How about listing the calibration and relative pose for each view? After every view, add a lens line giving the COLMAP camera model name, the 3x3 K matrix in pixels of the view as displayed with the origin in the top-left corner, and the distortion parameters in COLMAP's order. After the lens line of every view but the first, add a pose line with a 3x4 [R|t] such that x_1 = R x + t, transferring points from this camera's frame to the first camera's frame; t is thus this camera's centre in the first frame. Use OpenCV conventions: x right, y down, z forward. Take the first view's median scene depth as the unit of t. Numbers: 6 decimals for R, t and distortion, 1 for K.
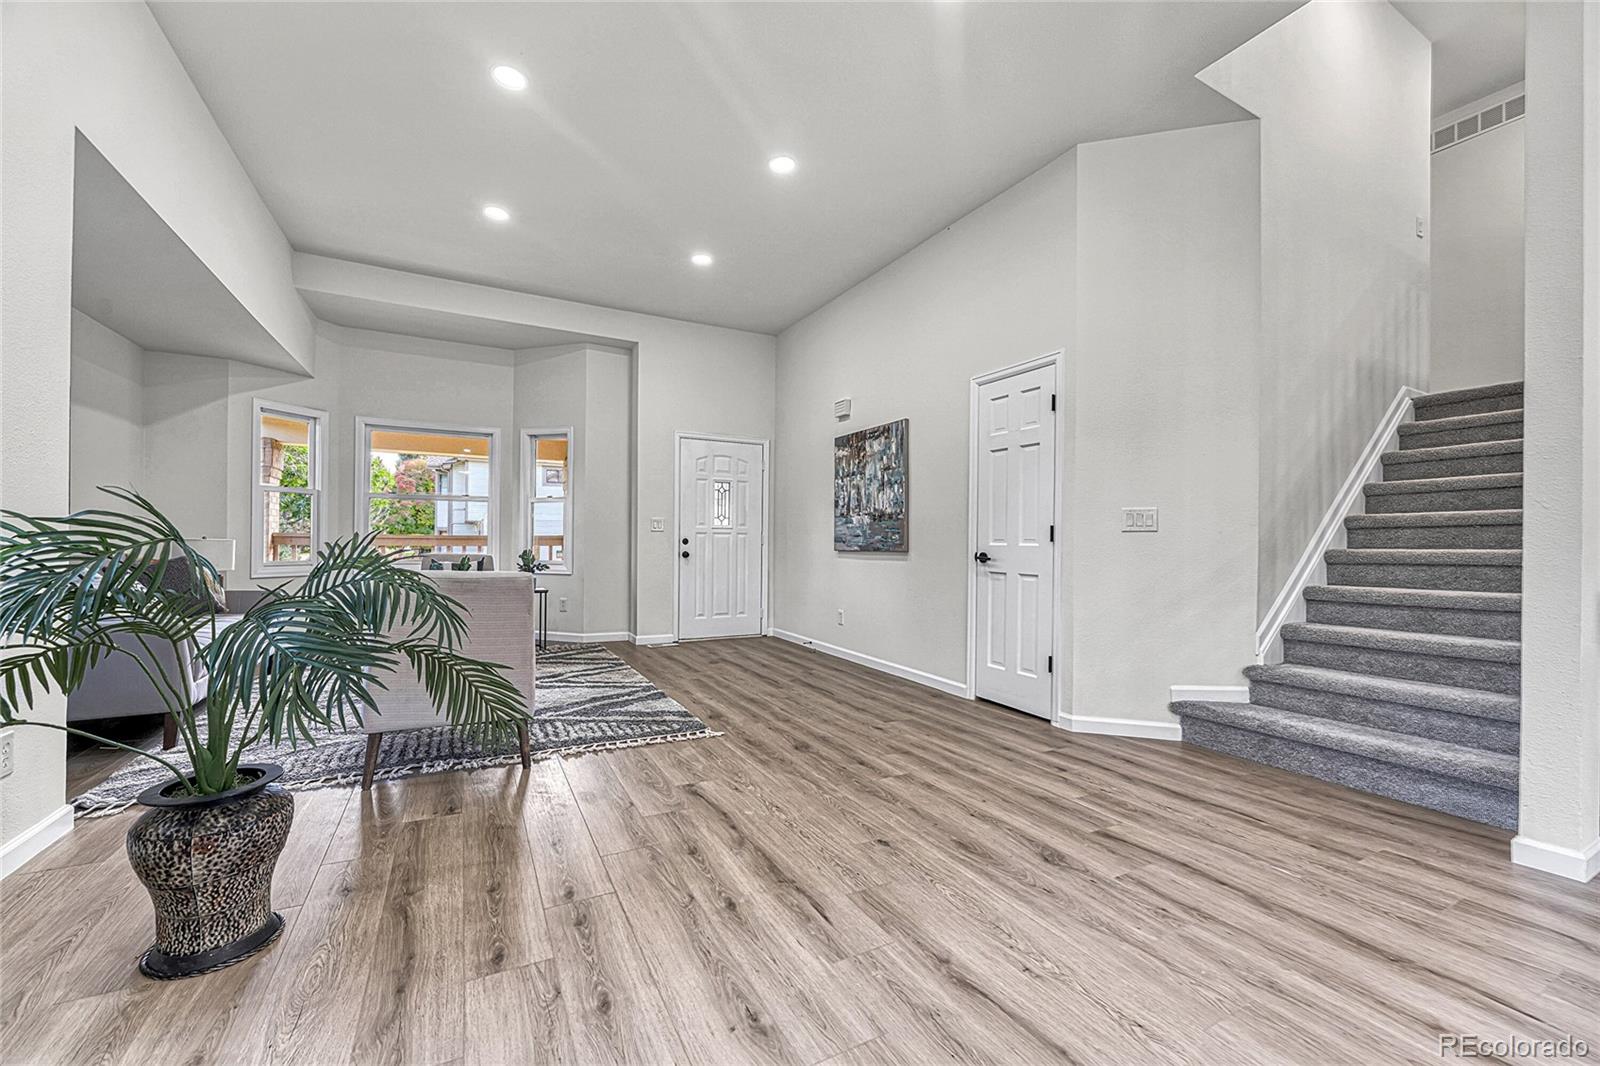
lens RADIAL K [[638.4, 0, 795.1], [0, 638.4, 539.3], [0, 0, 1]] dist [-0.002794, -0.000045]
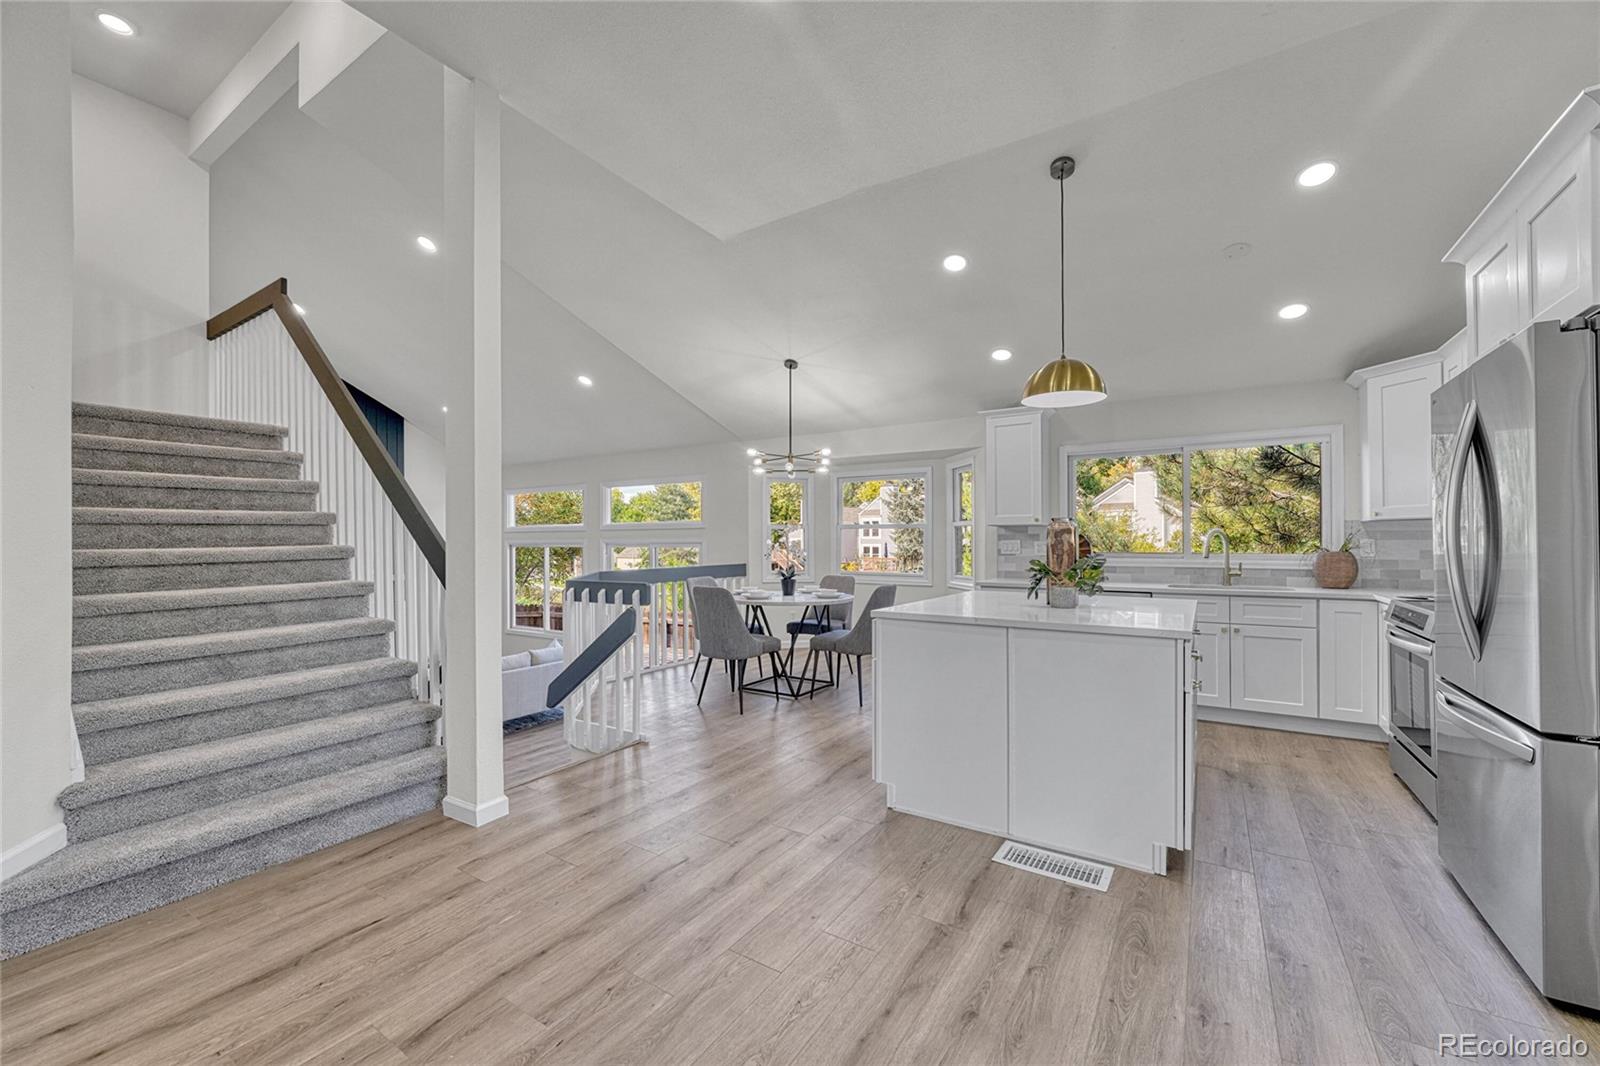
lens RADIAL K [[634.2, 0, 799.6], [0, 634.2, 542.3], [0, 0, 1]] dist [0.000052, 0.000213]
pose [[-0.490083, -0.009953, 0.871619, -0.271789], [-0.007400, 0.999946, 0.007258, -0.080259], [-0.871644, -0.002893, -0.490131, 0.794881]]
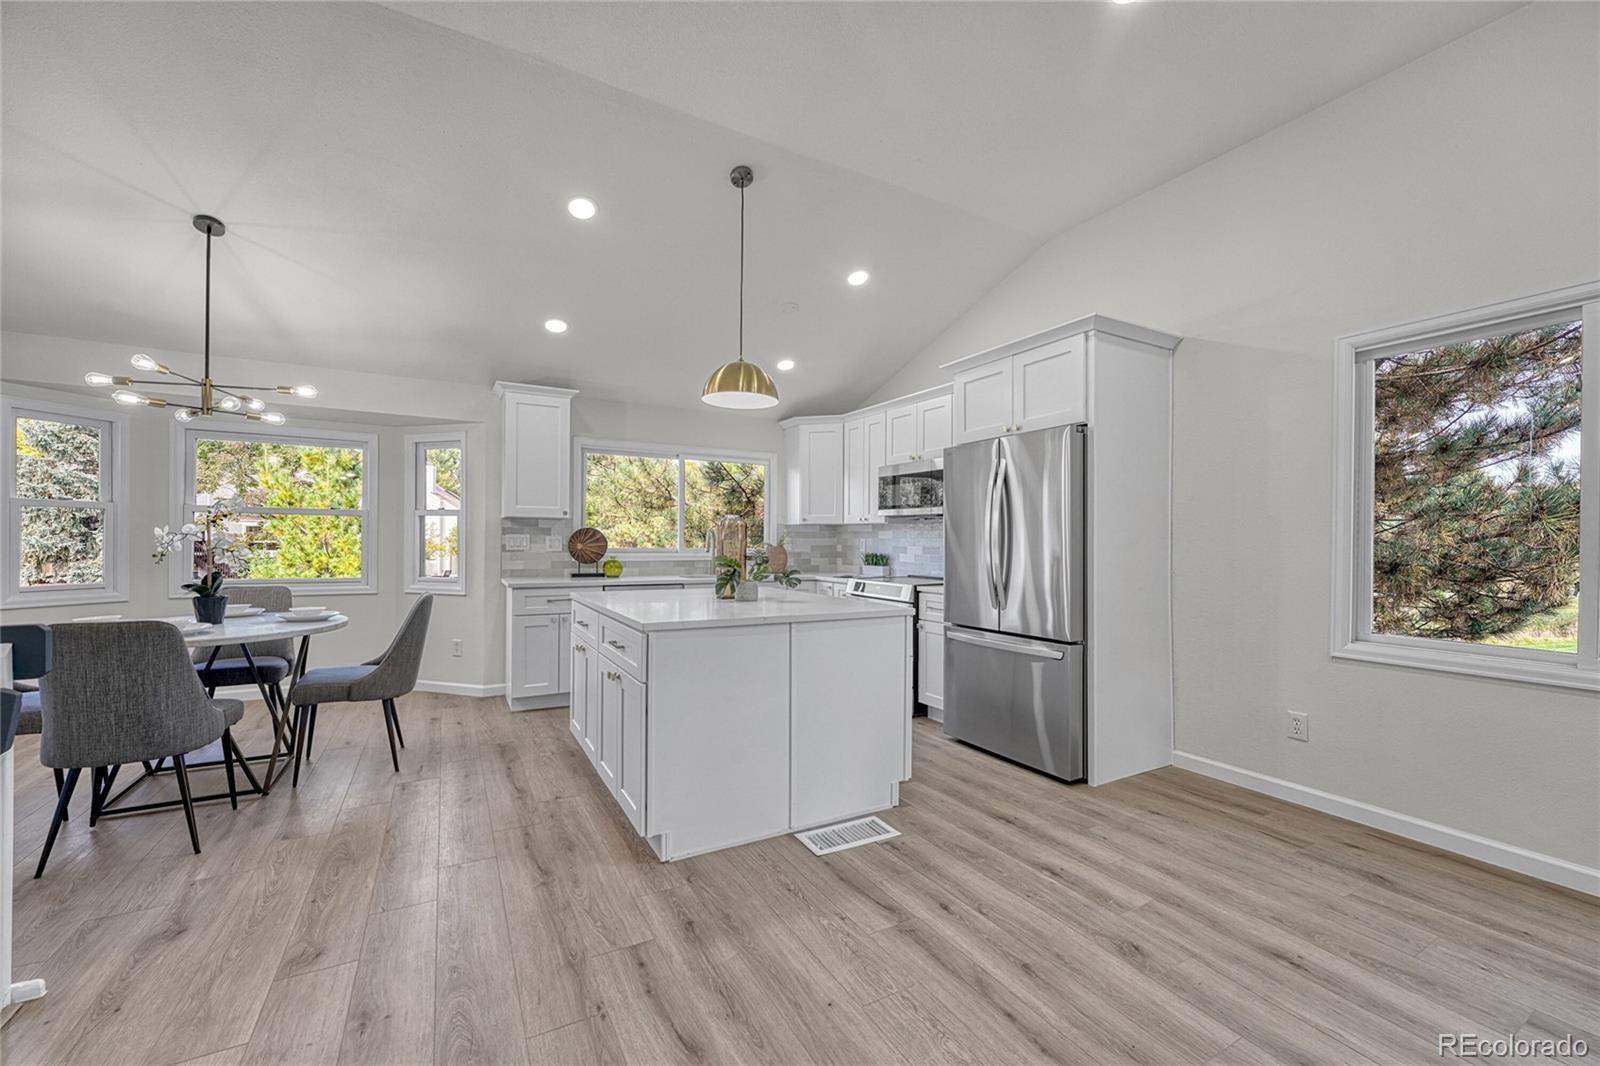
lens RADIAL K [[634.5, 0, 793.9], [0, 634.5, 540.8], [0, 0, 1]] dist [-0.001892, 0.000186]
pose [[-0.999660, -0.019296, -0.017542, 0.432717], [-0.019234, 0.999808, -0.003715, -0.067287], [0.017610, -0.003377, -0.999839, 1.015686]]
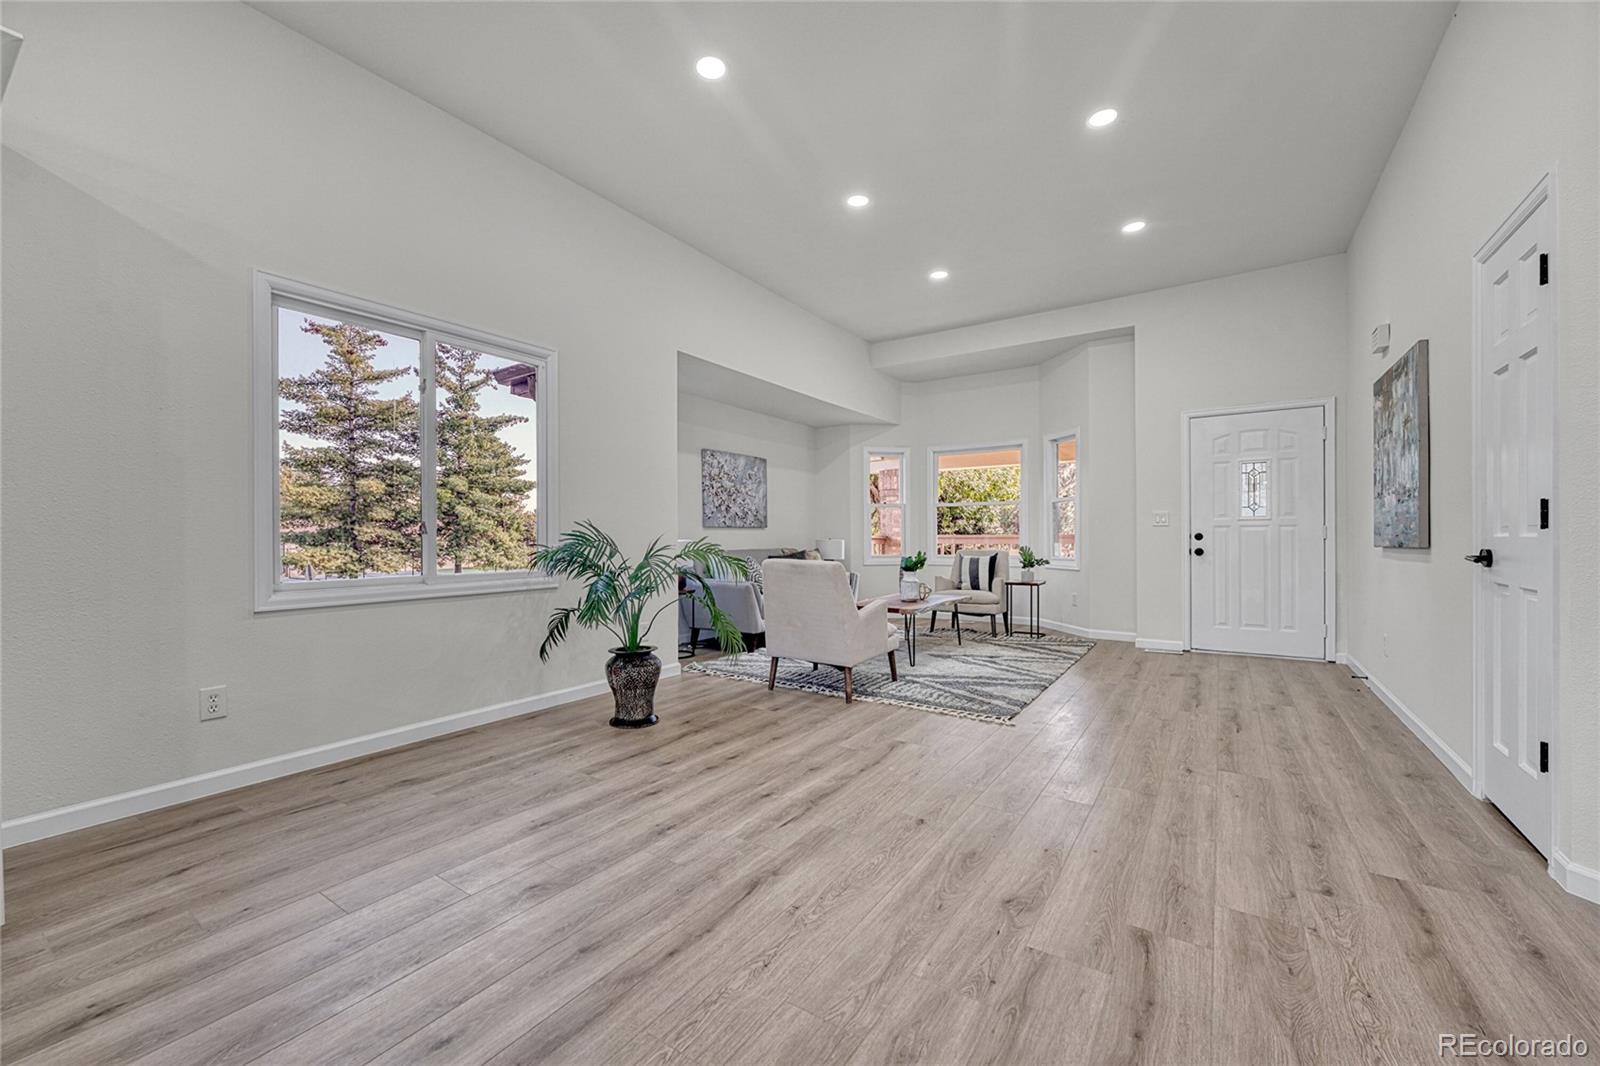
lens RADIAL K [[634.5, 0, 793.9], [0, 634.5, 540.8], [0, 0, 1]] dist [-0.001892, 0.000186]
pose [[0.471965, -0.008798, -0.881573, 0.766764], [0.014900, 0.999887, -0.002002, 0.006002], [0.881491, -0.012191, 0.472043, 0.255141]]
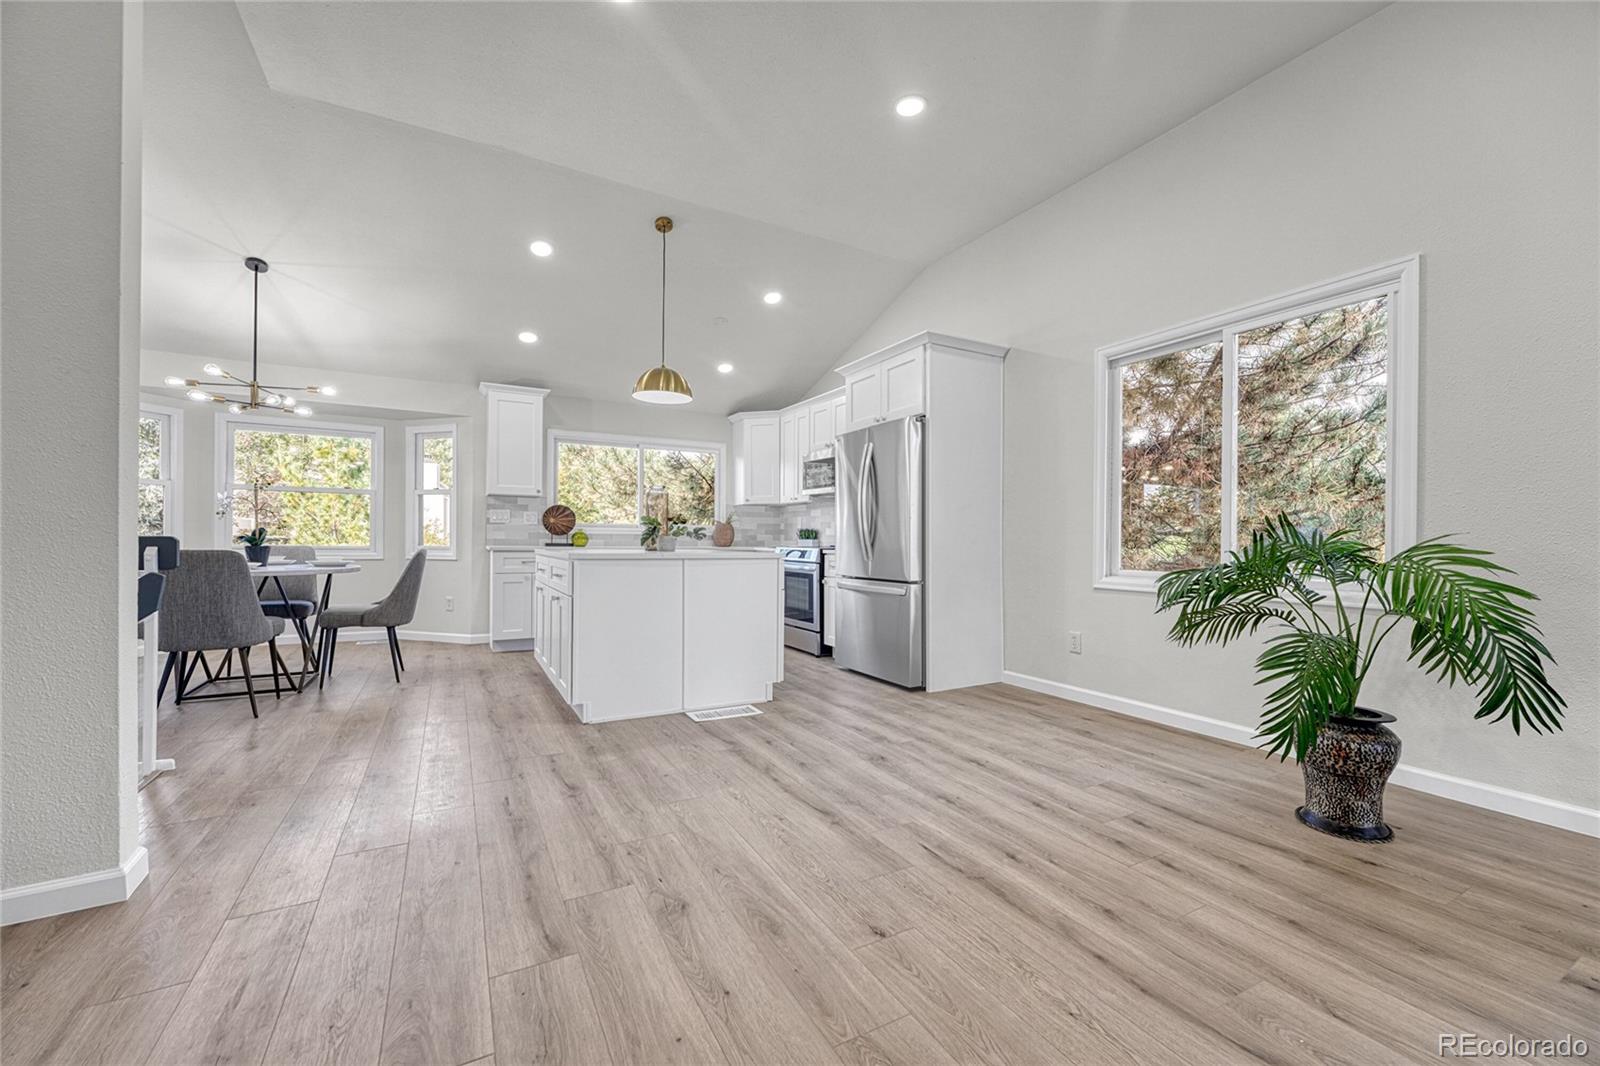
lens RADIAL K [[634.5, 0, 793.9], [0, 634.5, 540.8], [0, 0, 1]] dist [-0.001892, 0.000186]
pose [[-0.999757, -0.019608, -0.010049, 0.200307], [-0.019581, 0.999804, -0.002839, 0.015812], [0.010103, -0.002641, -0.999945, 1.377347]]
